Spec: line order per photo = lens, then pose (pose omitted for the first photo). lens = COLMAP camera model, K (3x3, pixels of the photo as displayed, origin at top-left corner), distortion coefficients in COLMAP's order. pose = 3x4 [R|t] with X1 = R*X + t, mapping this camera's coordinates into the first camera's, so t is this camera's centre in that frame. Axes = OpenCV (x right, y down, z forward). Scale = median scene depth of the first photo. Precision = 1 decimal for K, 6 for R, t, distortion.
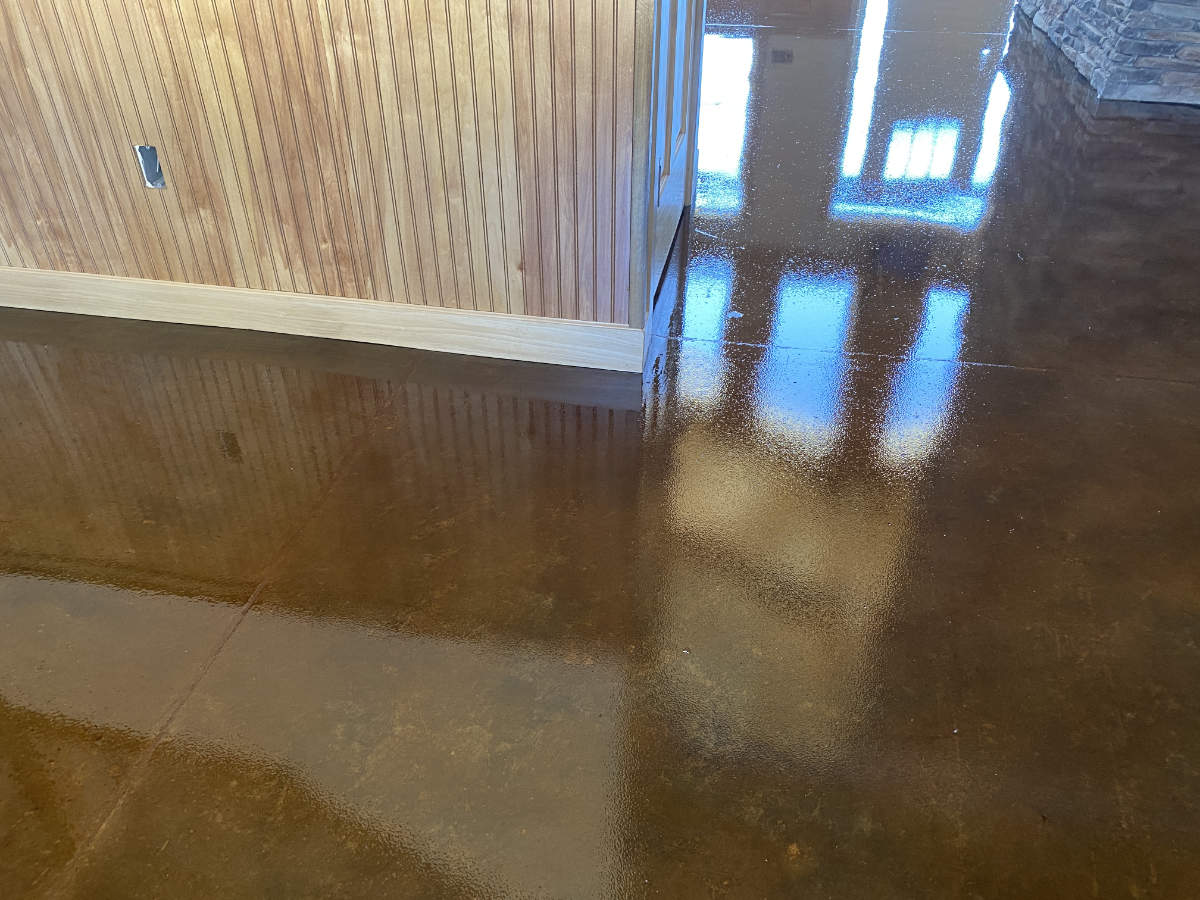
lens RADIAL K [[919.0, 0, 588.2], [0, 919.0, 460.3], [0, 0, 1]] dist [0.023732, -0.026846]
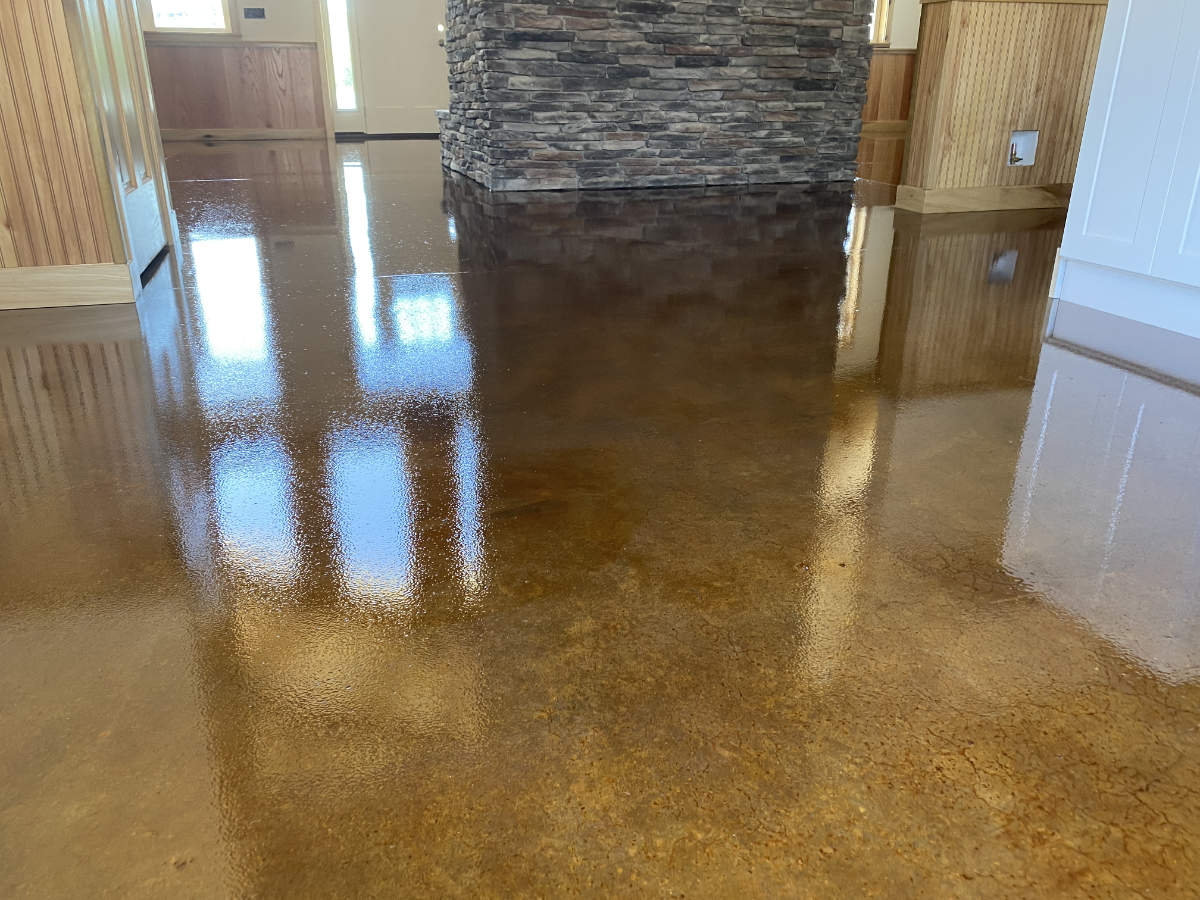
lens RADIAL K [[919.0, 0, 595.4], [0, 919.0, 460.9], [0, 0, 1]] dist [0.023732, -0.026846]
pose [[0.881397, -0.174440, 0.438988, 0.021970], [0.276688, 0.943861, -0.180471, 0.514214], [-0.382863, 0.280529, 0.880182, -0.303117]]
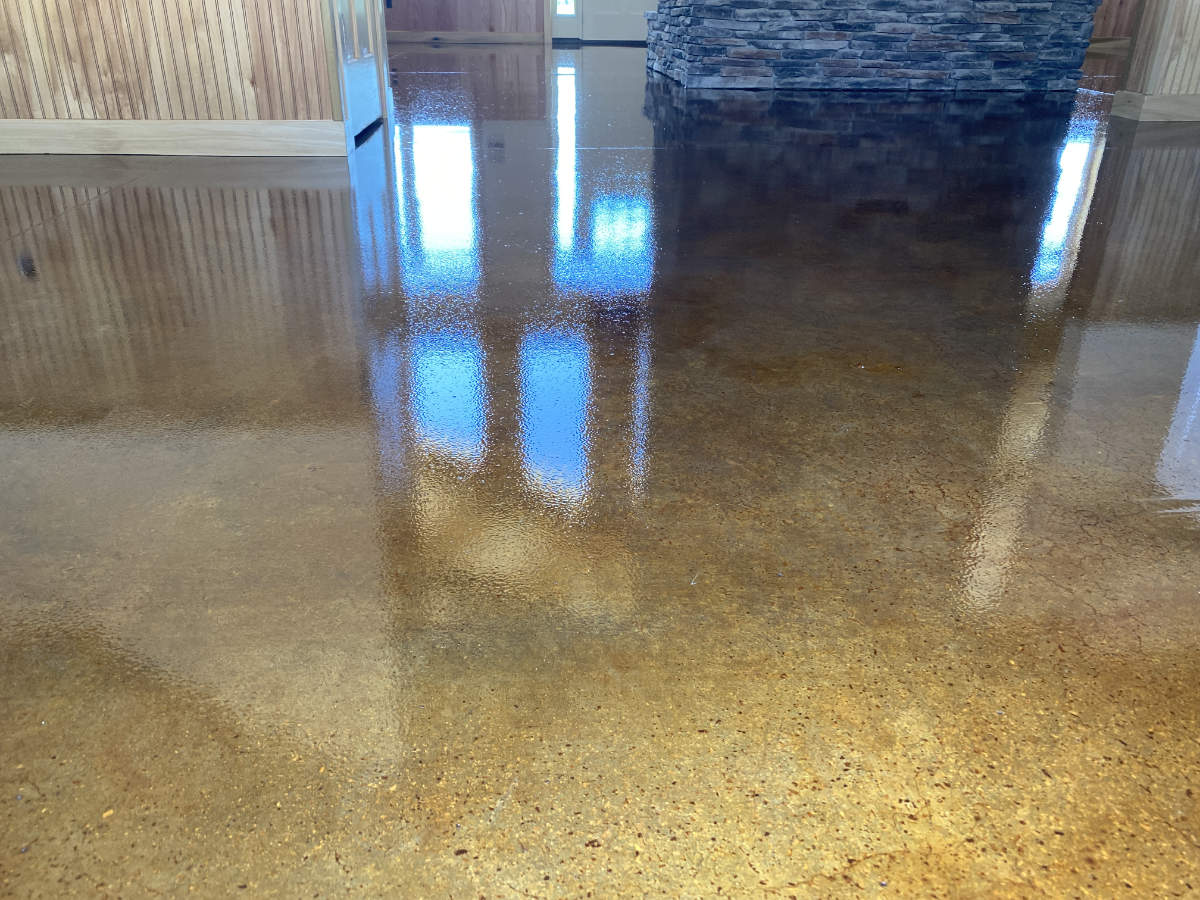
lens RADIAL K [[919.0, 0, 588.5], [0, 919.0, 444.7], [0, 0, 1]] dist [0.023732, -0.026846]
pose [[0.966907, -0.097672, 0.235695, 0.039233], [0.139417, 0.975964, -0.167504, 0.646516], [-0.213669, 0.194821, 0.957283, -0.392768]]
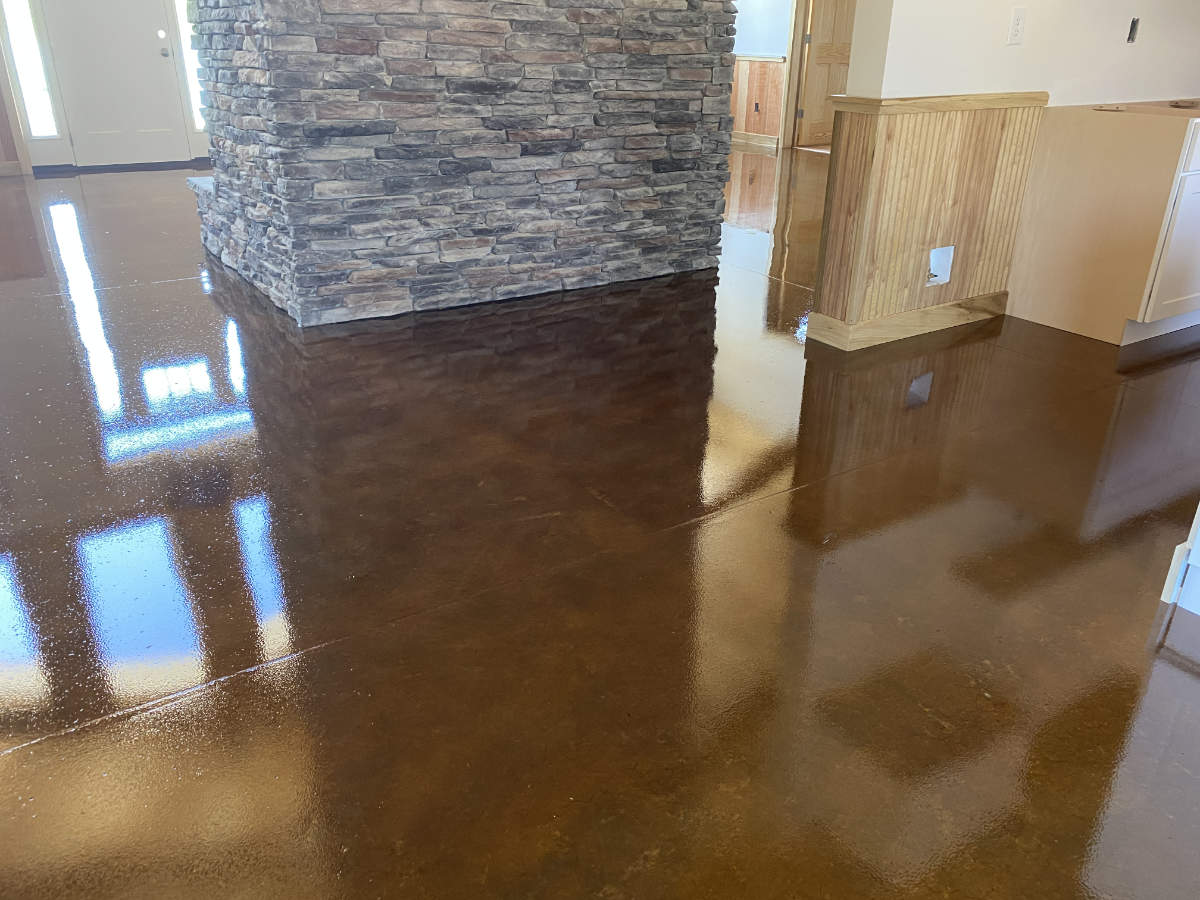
lens RADIAL K [[919.0, 0, 598.8], [0, 919.0, 458.6], [0, 0, 1]] dist [0.023732, -0.026846]
pose [[0.718418, -0.280588, 0.636510, 0.146090], [0.402146, 0.914159, -0.050913, -0.109563], [-0.567586, 0.292547, 0.769586, 0.057363]]
